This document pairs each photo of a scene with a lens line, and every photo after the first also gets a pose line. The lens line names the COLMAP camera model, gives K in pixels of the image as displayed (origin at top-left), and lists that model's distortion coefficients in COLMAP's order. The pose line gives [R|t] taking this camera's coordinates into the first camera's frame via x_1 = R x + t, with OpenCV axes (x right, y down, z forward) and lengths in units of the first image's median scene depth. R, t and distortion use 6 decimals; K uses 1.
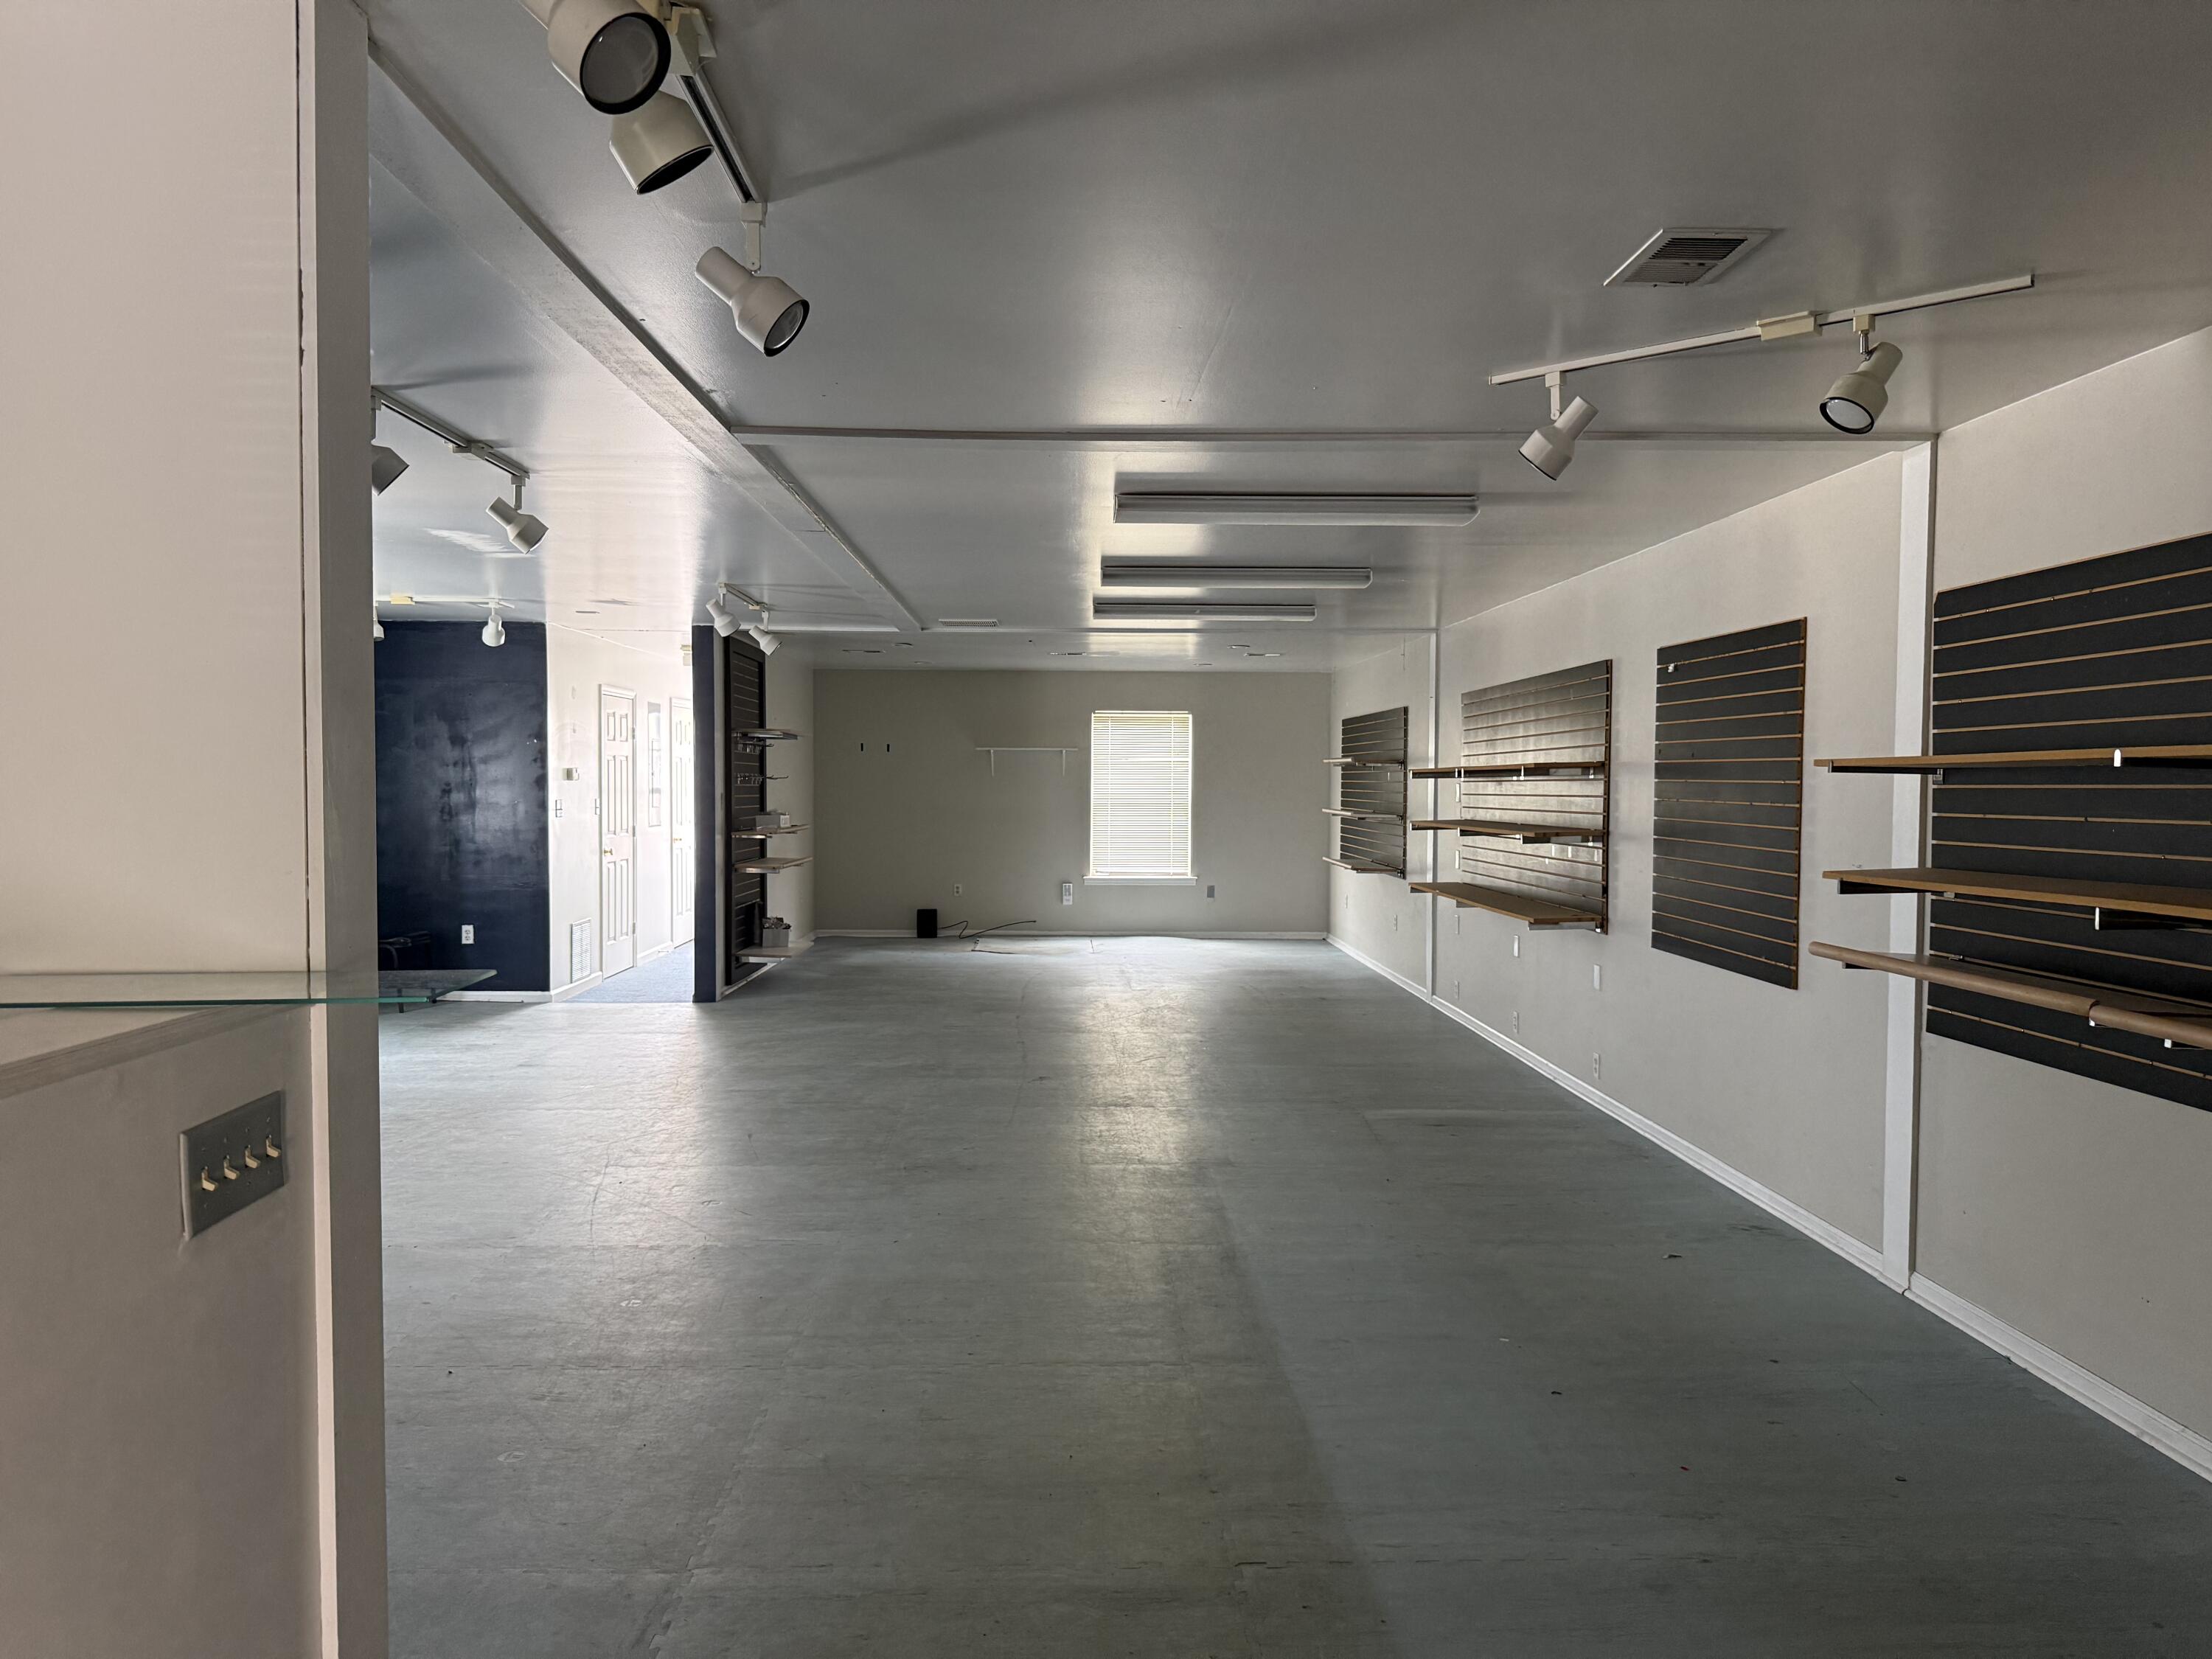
lens RADIAL K [[1548.3, 0, 1118.5], [0, 1548.3, 814.9], [0, 0, 1]] dist [0.035693, -0.025698]
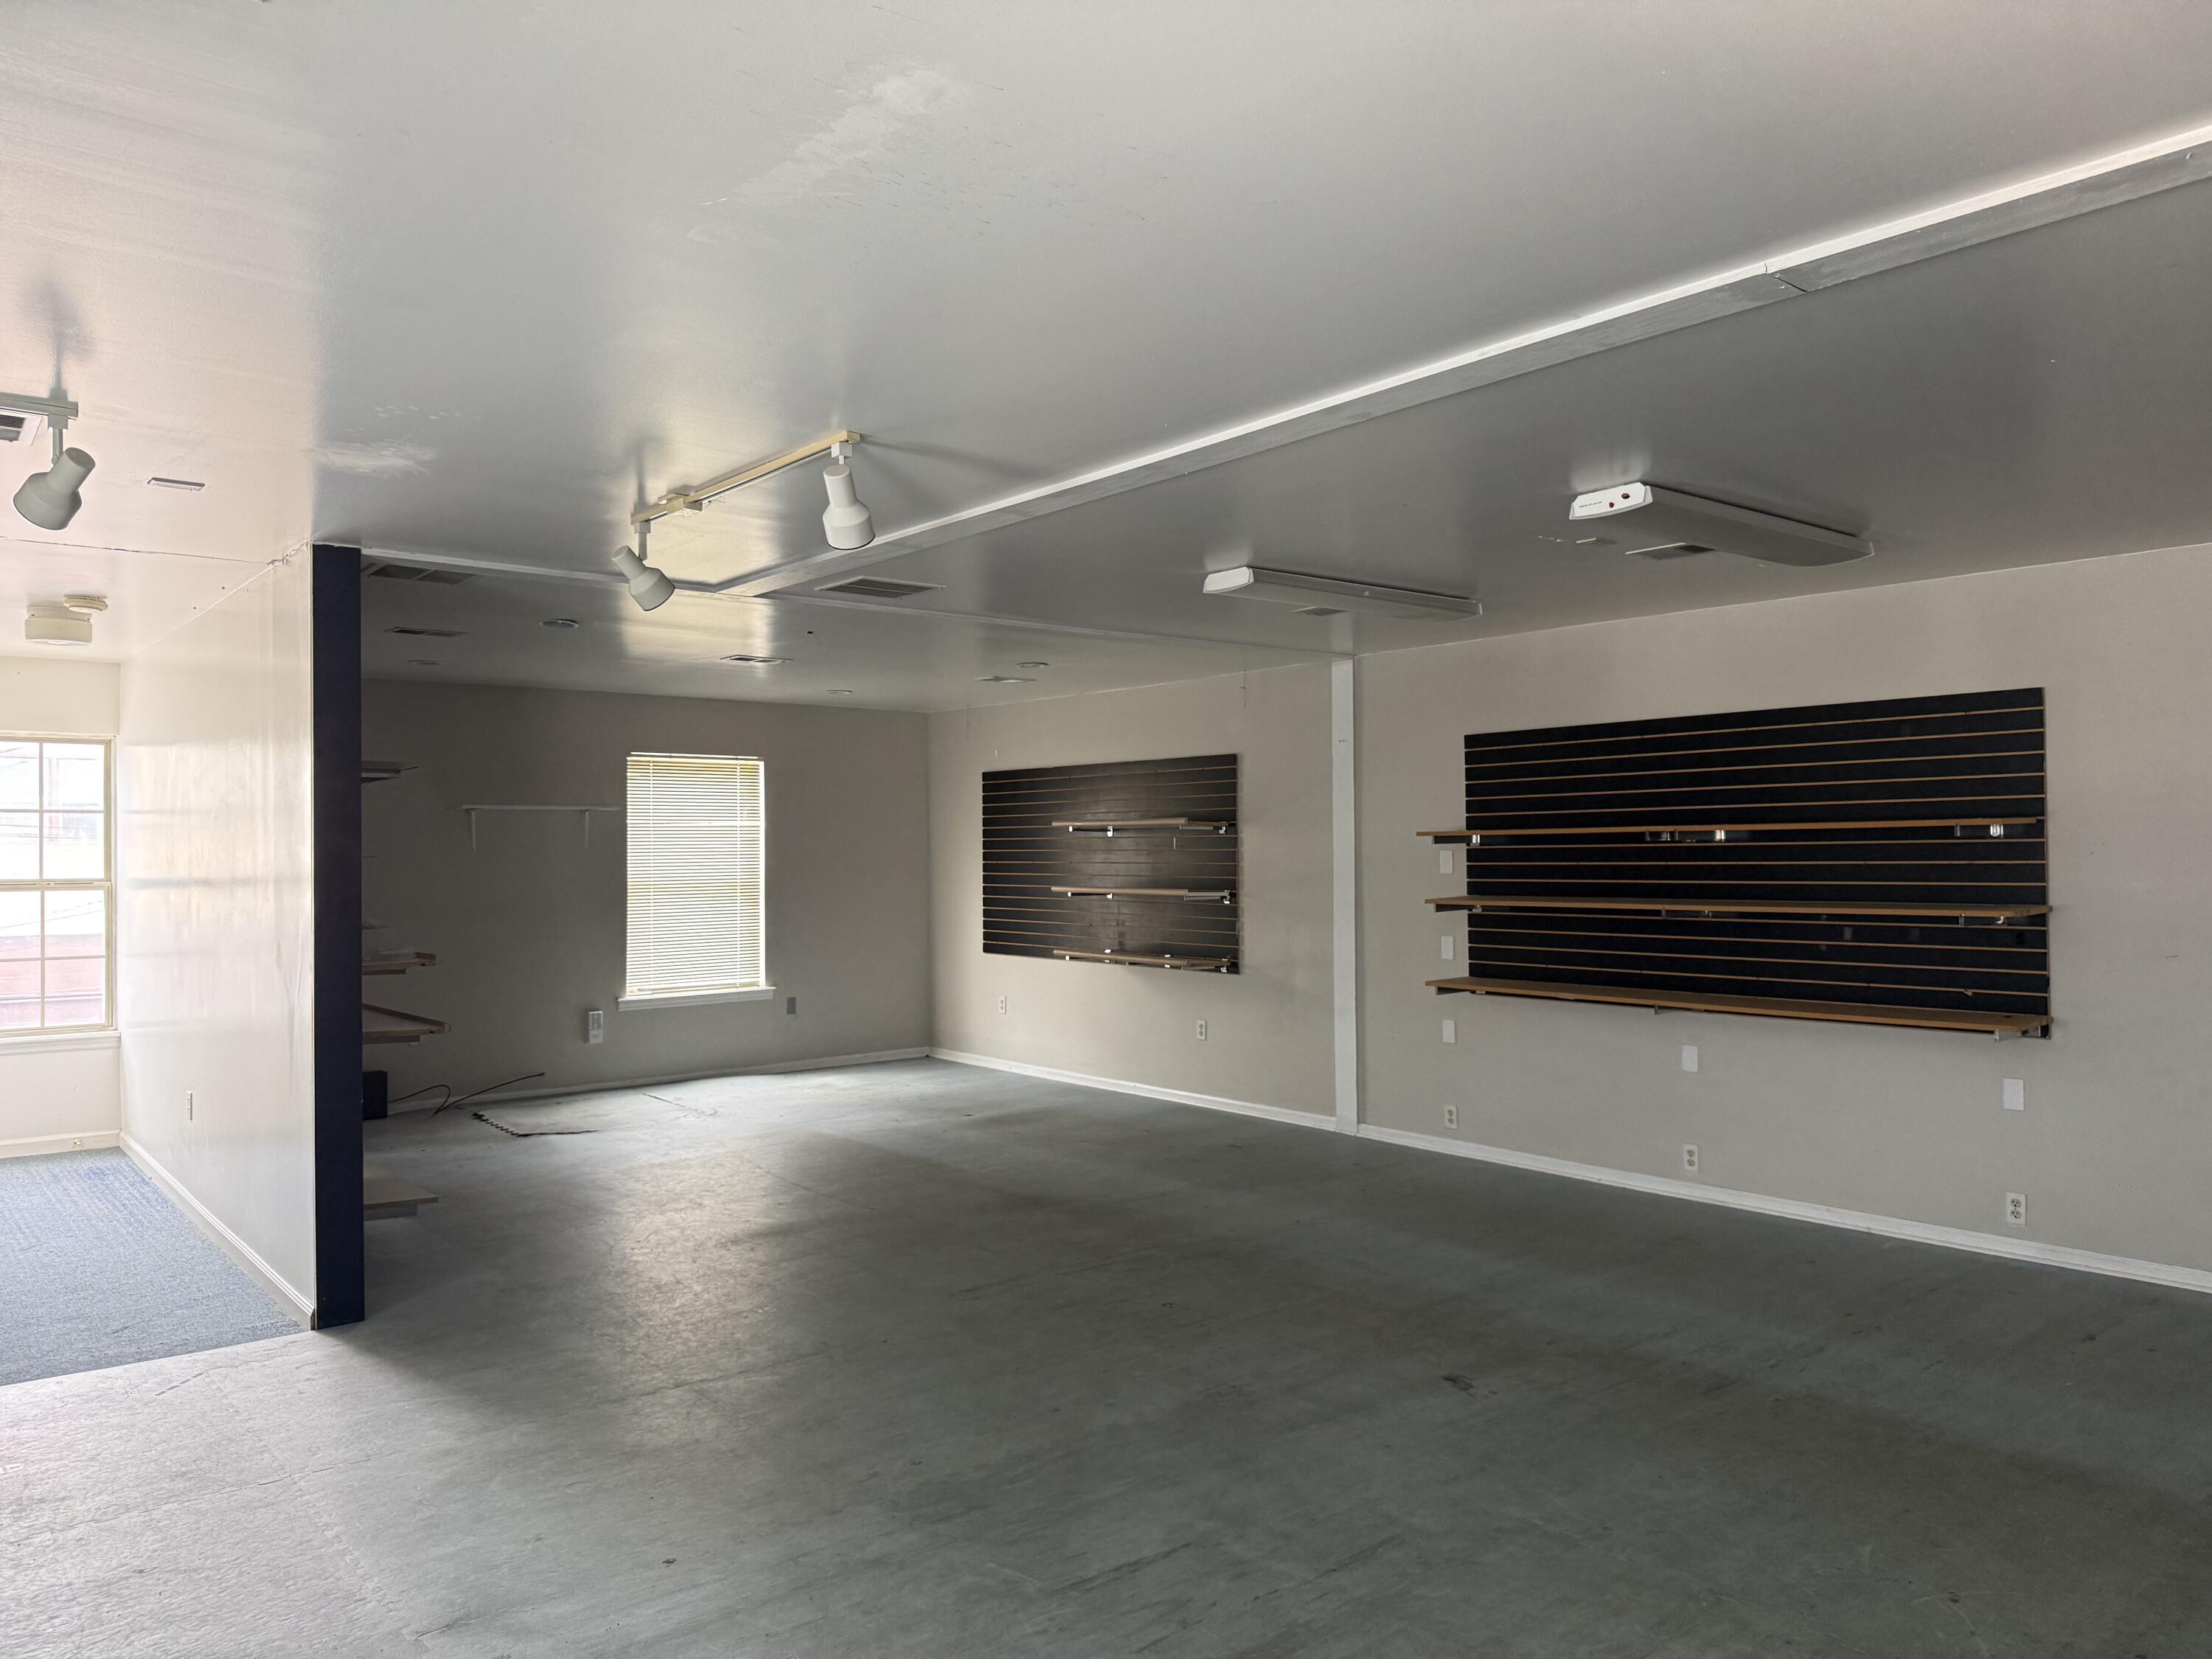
lens RADIAL K [[1548.3, 0, 1160.4], [0, 1548.3, 827.5], [0, 0, 1]] dist [0.035693, -0.025698]
pose [[0.783222, -0.002868, 0.621736, -0.260736], [0.026550, 0.999231, -0.028837, -0.008837], [-0.621176, 0.039093, 0.782696, 0.324857]]
